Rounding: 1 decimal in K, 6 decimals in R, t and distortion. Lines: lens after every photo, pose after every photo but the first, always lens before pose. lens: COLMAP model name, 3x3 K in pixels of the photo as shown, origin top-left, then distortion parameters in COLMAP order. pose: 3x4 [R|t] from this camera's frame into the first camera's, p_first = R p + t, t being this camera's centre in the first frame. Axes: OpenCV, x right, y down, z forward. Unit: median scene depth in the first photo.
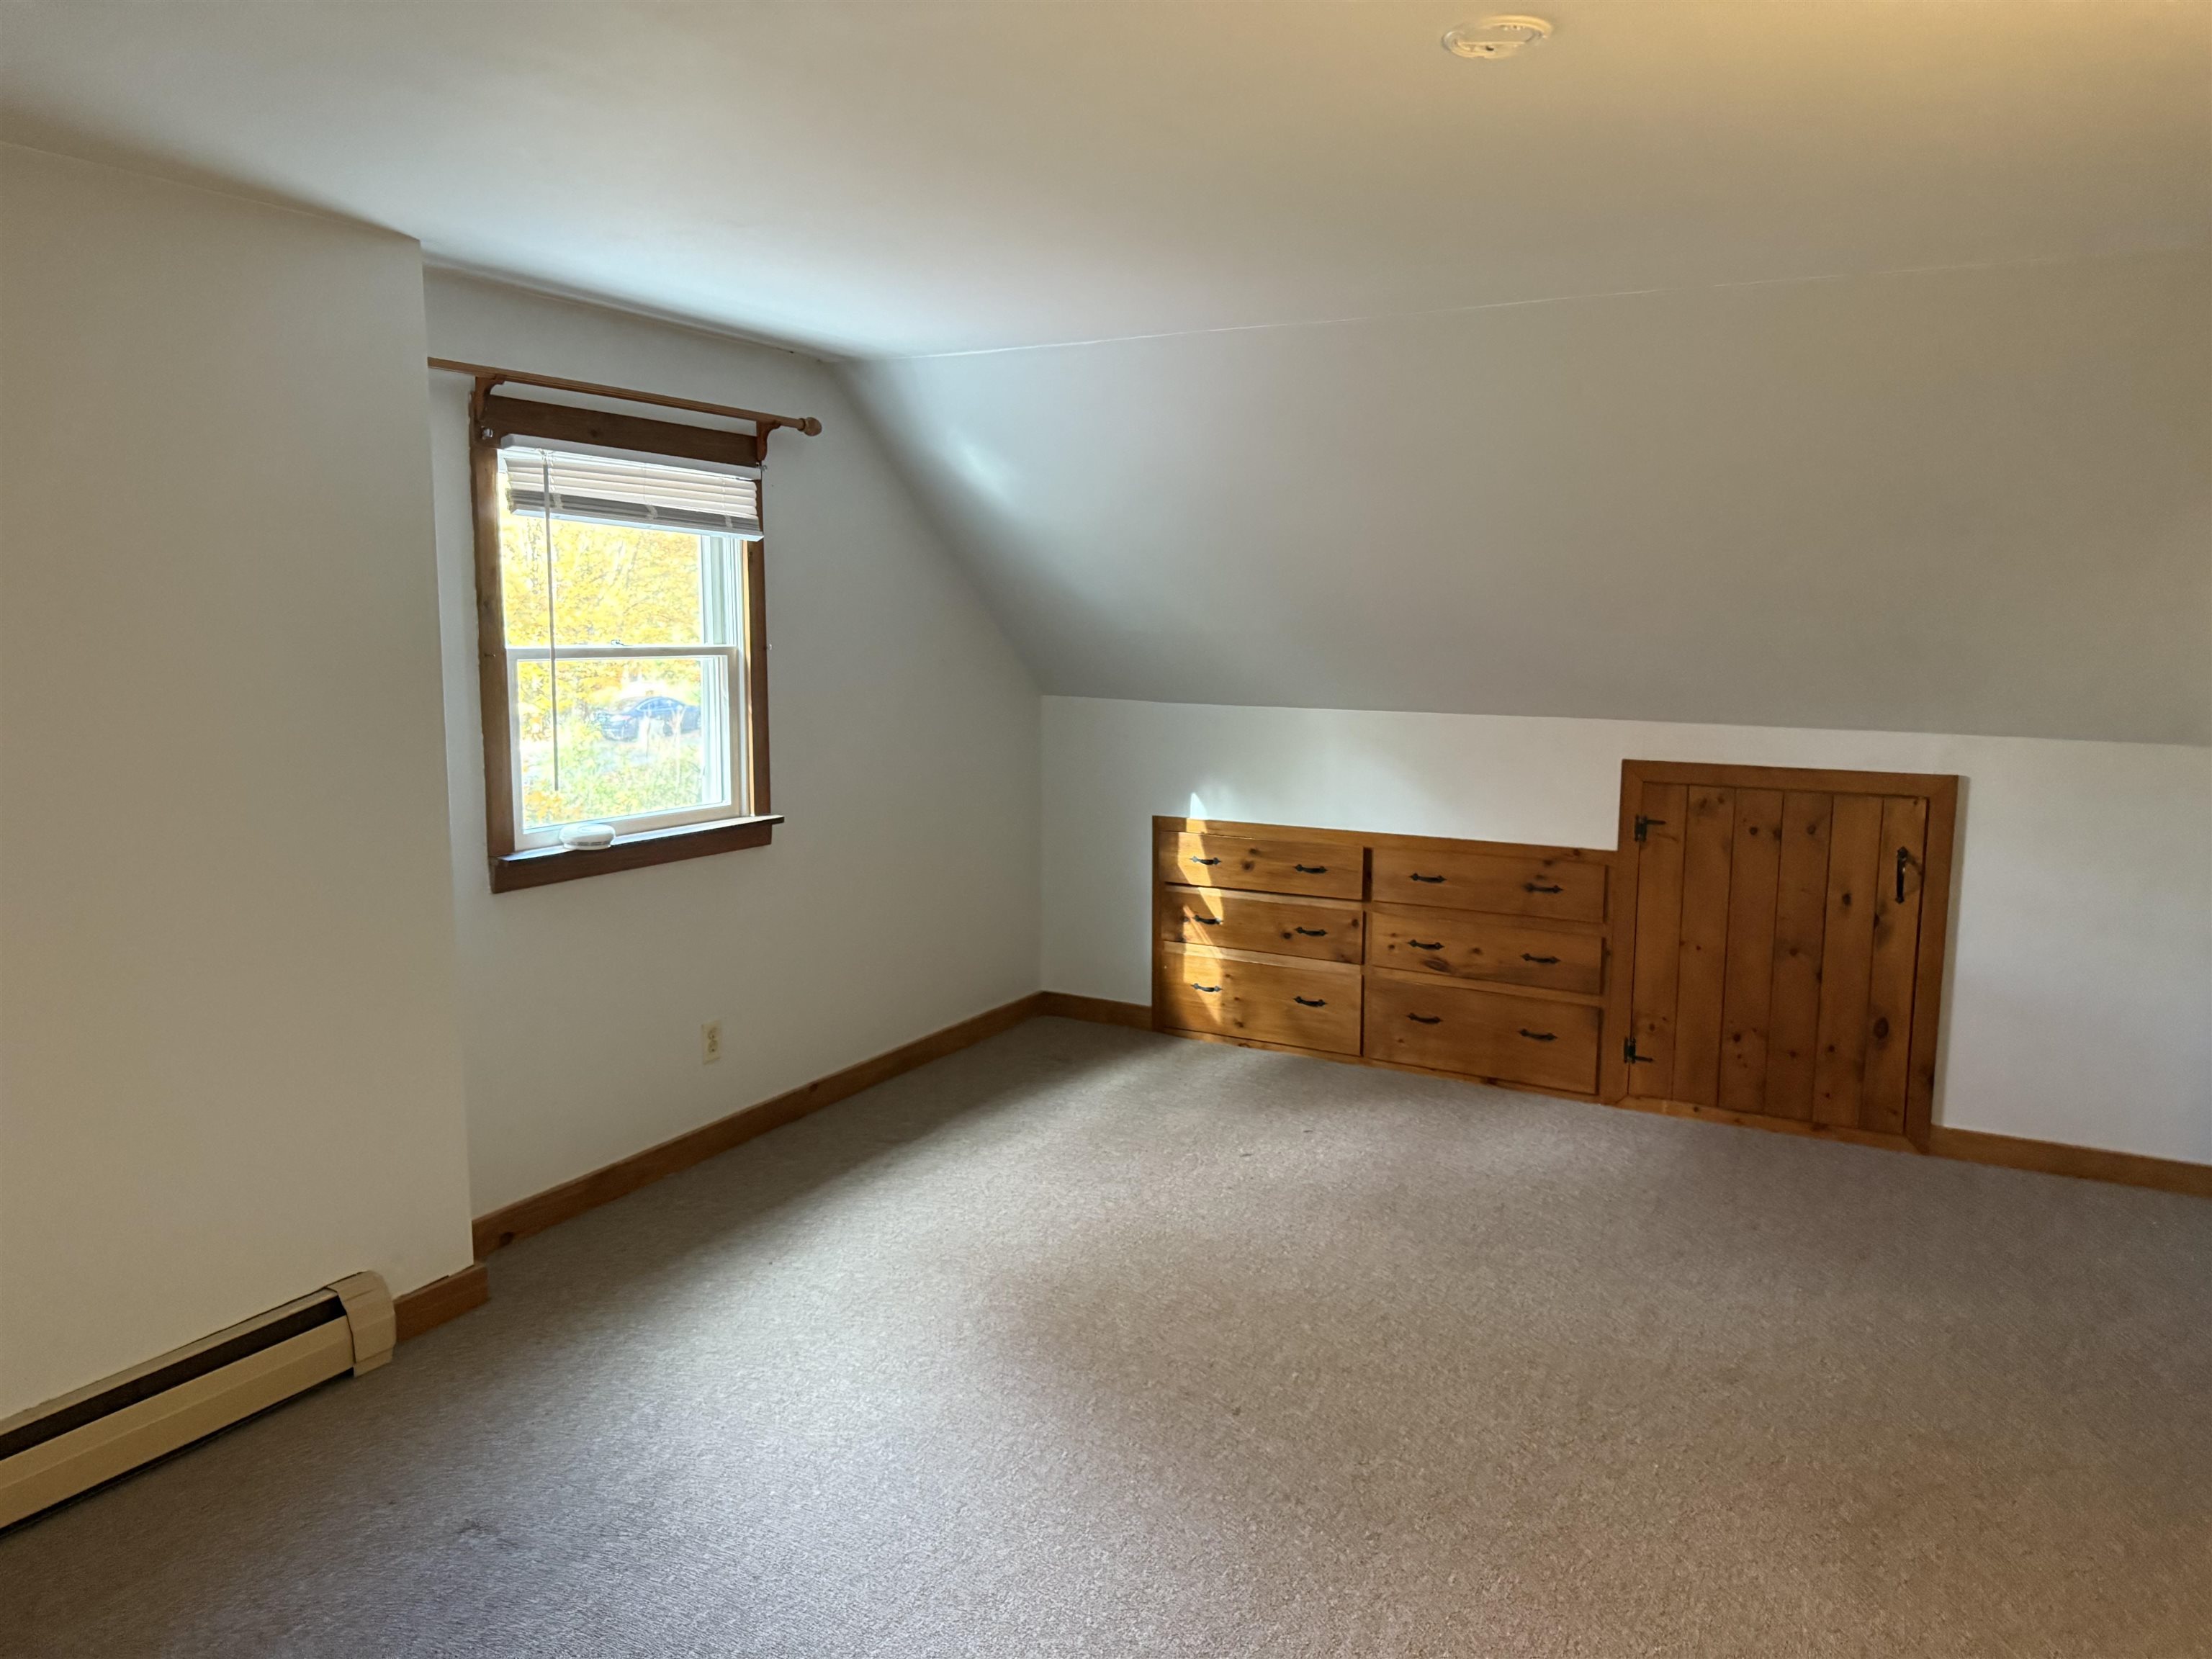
lens RADIAL K [[1538.0, 0, 1106.0], [0, 1538.0, 829.5], [0, 0, 1]] dist [0.039734, -0.048837]
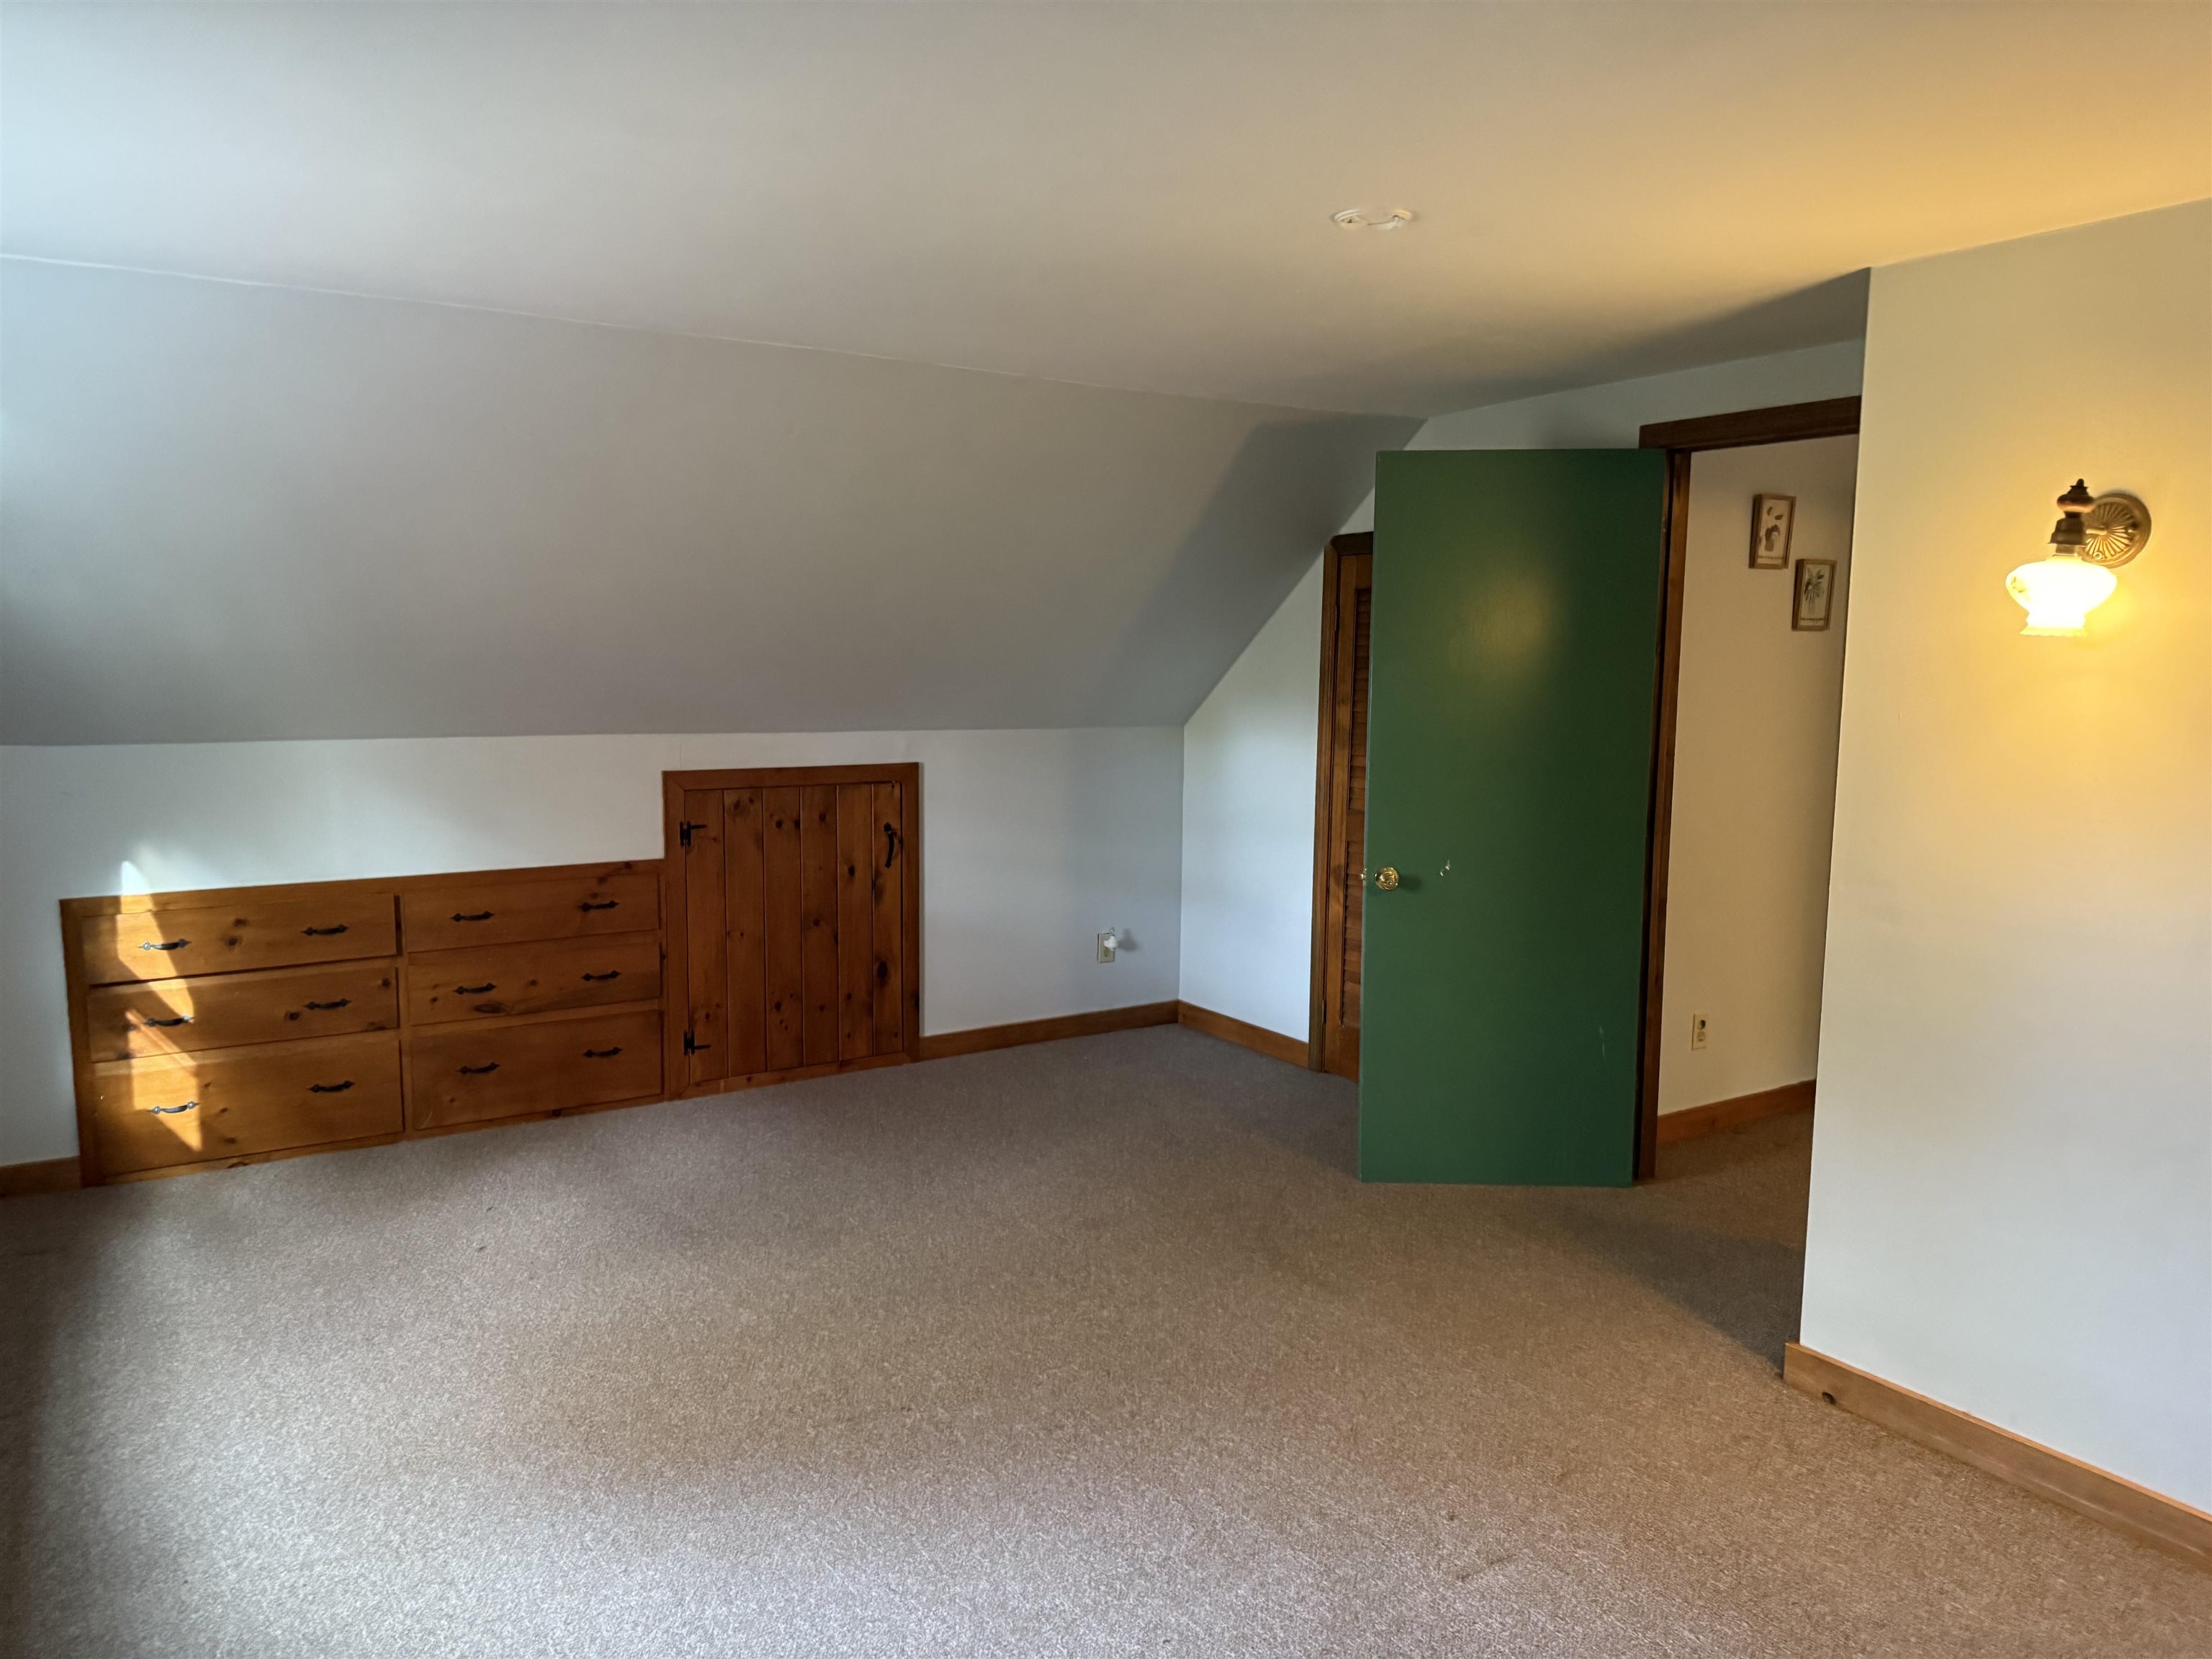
lens RADIAL K [[1551.7, 0, 1075.4], [0, 1551.7, 838.0], [0, 0, 1]] dist [0.145164, -0.226000]
pose [[0.476231, -0.108651, 0.872582, -0.447008], [0.119550, 0.991123, 0.058164, -0.027408], [-0.871155, 0.076617, 0.484993, 0.225466]]
